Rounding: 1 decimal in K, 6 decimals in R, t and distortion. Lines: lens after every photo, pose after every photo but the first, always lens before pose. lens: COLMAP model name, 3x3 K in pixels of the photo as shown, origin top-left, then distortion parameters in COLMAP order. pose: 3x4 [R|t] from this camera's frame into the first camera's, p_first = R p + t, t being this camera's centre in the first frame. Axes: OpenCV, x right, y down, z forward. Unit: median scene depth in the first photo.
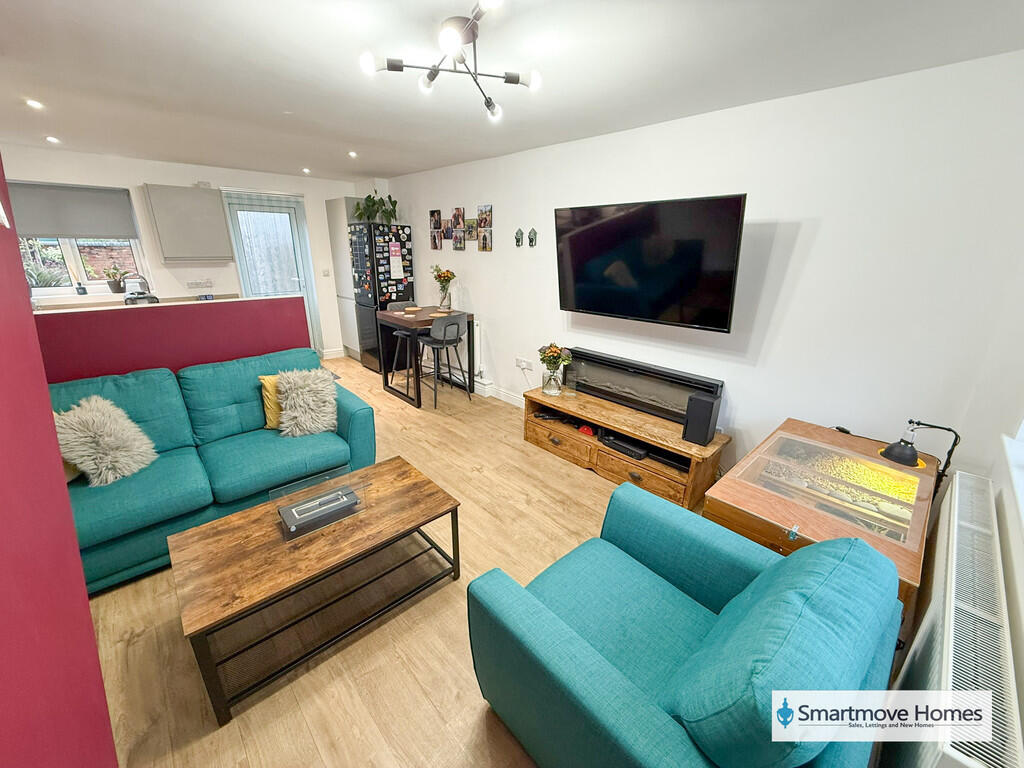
lens RADIAL K [[407.1, 0, 508.8], [0, 407.1, 382.9], [0, 0, 1]] dist [0.000807, -0.000117]
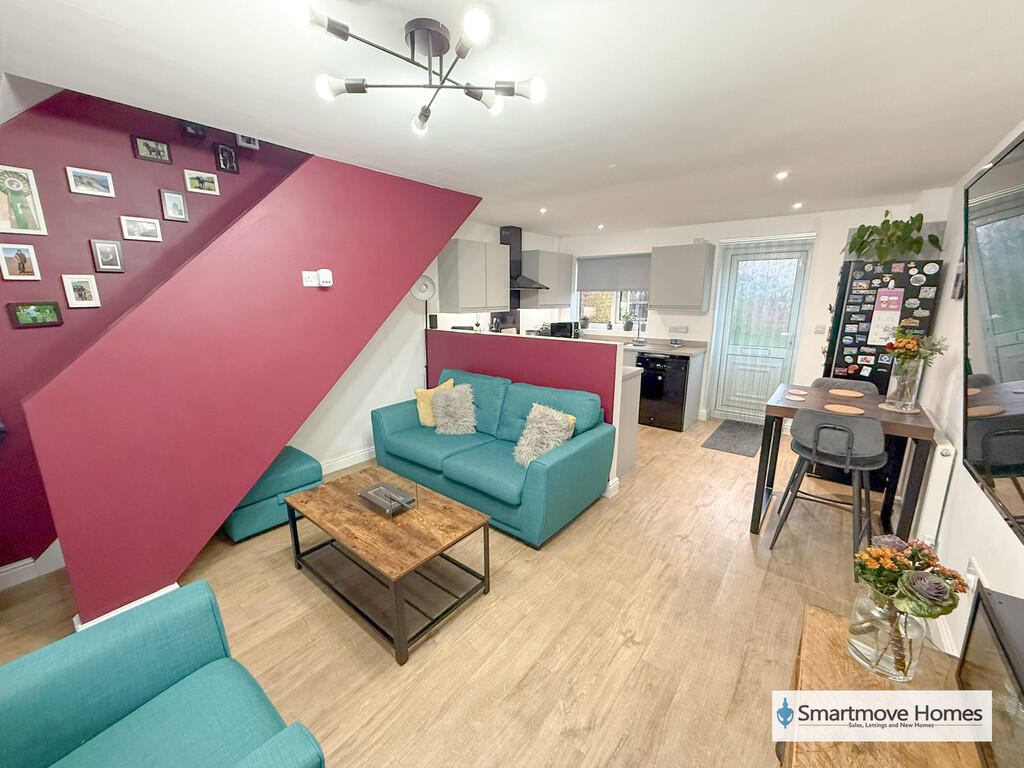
lens RADIAL K [[407.1, 0, 508.8], [0, 407.1, 382.9], [0, 0, 1]] dist [0.000807, -0.000117]
pose [[0.139356, 0.201992, -0.969422, 0.269447], [-0.311793, 0.938131, 0.150651, -0.122857], [0.939875, 0.281265, 0.193713, 0.374398]]
